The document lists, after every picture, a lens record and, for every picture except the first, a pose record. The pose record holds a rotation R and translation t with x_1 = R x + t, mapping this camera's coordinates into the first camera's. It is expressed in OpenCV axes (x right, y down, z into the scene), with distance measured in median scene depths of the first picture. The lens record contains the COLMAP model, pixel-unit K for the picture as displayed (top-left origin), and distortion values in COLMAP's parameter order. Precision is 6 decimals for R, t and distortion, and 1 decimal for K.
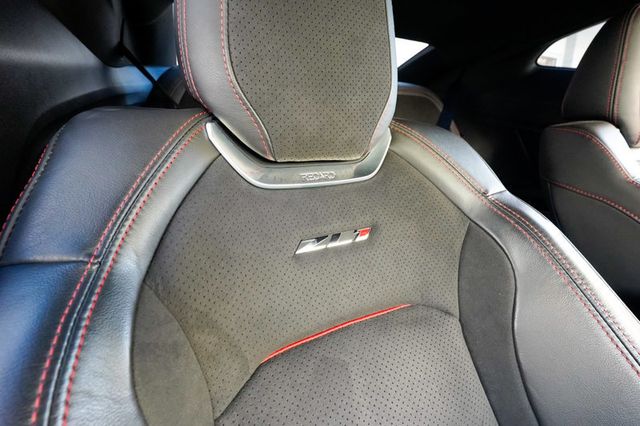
lens RADIAL K [[294.6, 0, 321.6], [0, 294.6, 217.2], [0, 0, 1]] dist [-0.017672, 0.009408]
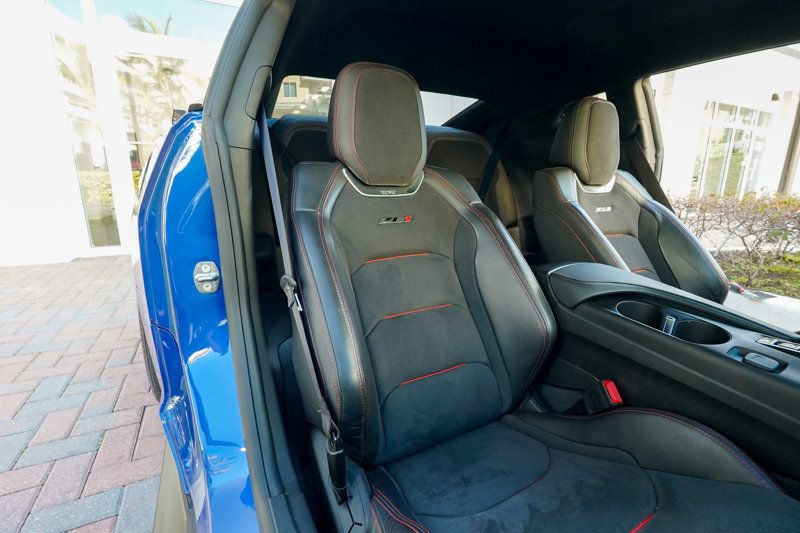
lens RADIAL K [[368.2, 0, 396.9], [0, 368.2, 264.2], [0, 0, 1]] dist [-0.017672, 0.009408]
pose [[0.999525, 0.013306, 0.027794, -0.011905], [-0.012628, 0.999621, -0.024457, 0.437370], [-0.028109, 0.024095, 0.999314, -1.643093]]
